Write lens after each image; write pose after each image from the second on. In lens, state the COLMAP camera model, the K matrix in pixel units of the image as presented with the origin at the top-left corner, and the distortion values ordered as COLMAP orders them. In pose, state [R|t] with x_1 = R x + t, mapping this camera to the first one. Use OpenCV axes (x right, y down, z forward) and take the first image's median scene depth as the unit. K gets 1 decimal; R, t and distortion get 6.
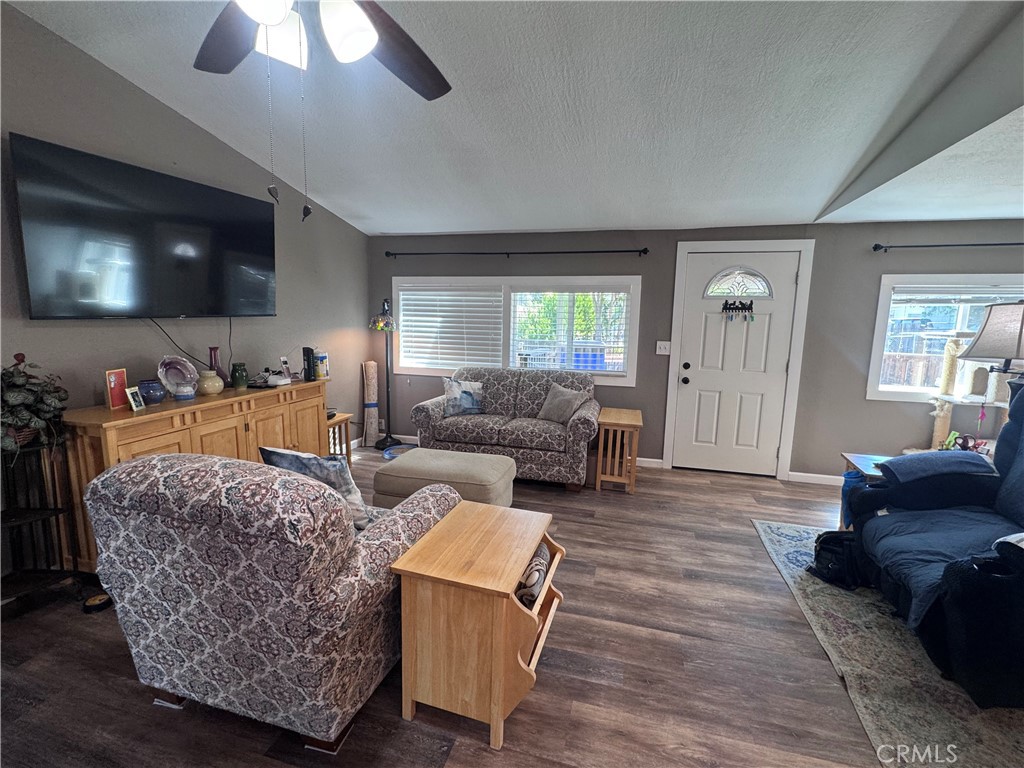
lens RADIAL K [[459.7, 0, 516.2], [0, 459.7, 385.1], [0, 0, 1]] dist [-0.003503, -0.000268]
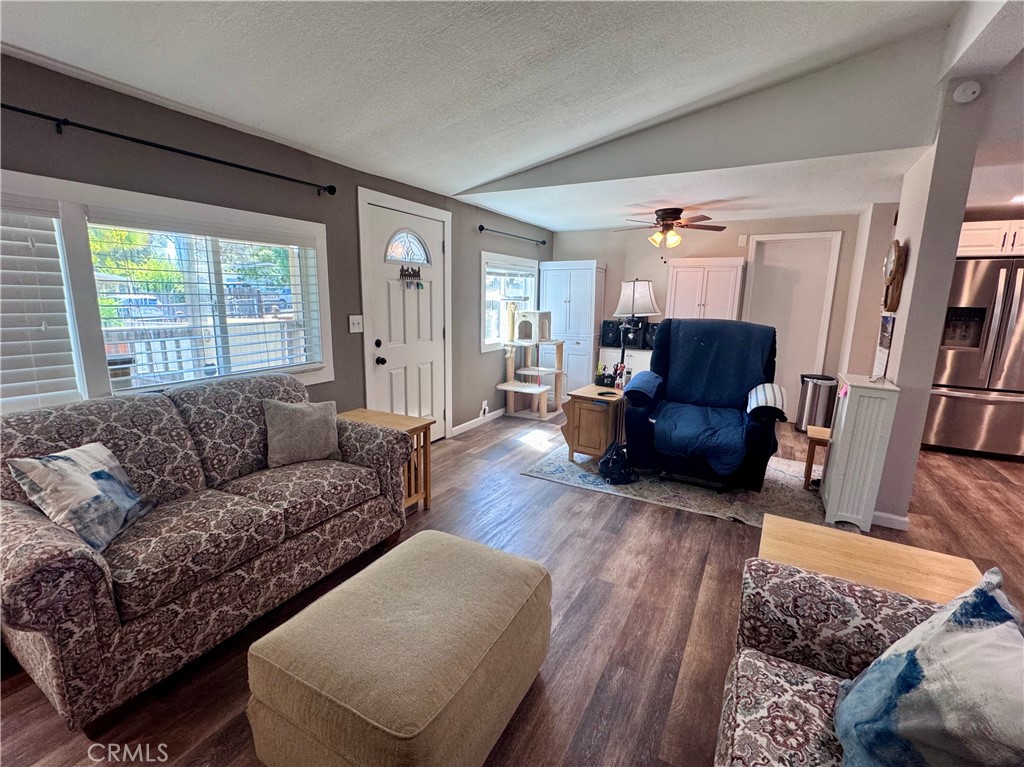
lens RADIAL K [[459.7, 0, 516.2], [0, 459.7, 384.6], [0, 0, 1]] dist [-0.003503, -0.000268]
pose [[0.235357, -0.198911, 0.951337, -0.421749], [0.126680, 0.976761, 0.172887, -0.090375], [-0.963618, 0.079825, 0.255086, 0.614753]]
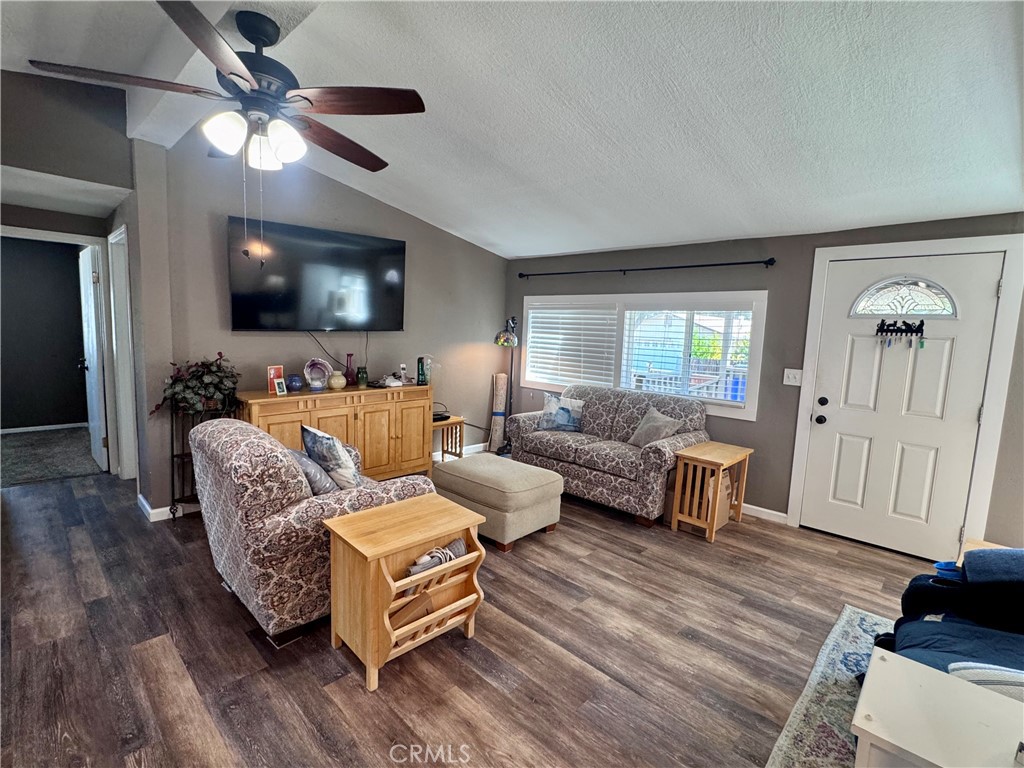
lens RADIAL K [[486.5, 0, 512.0], [0, 486.5, 384.0], [0, 0, 1]] dist [-0.003601, -0.000169]
pose [[0.876034, 0.067820, -0.477457, 0.331466], [-0.088708, 0.995830, -0.021309, -0.006443], [0.474020, 0.061022, 0.878397, 0.001838]]
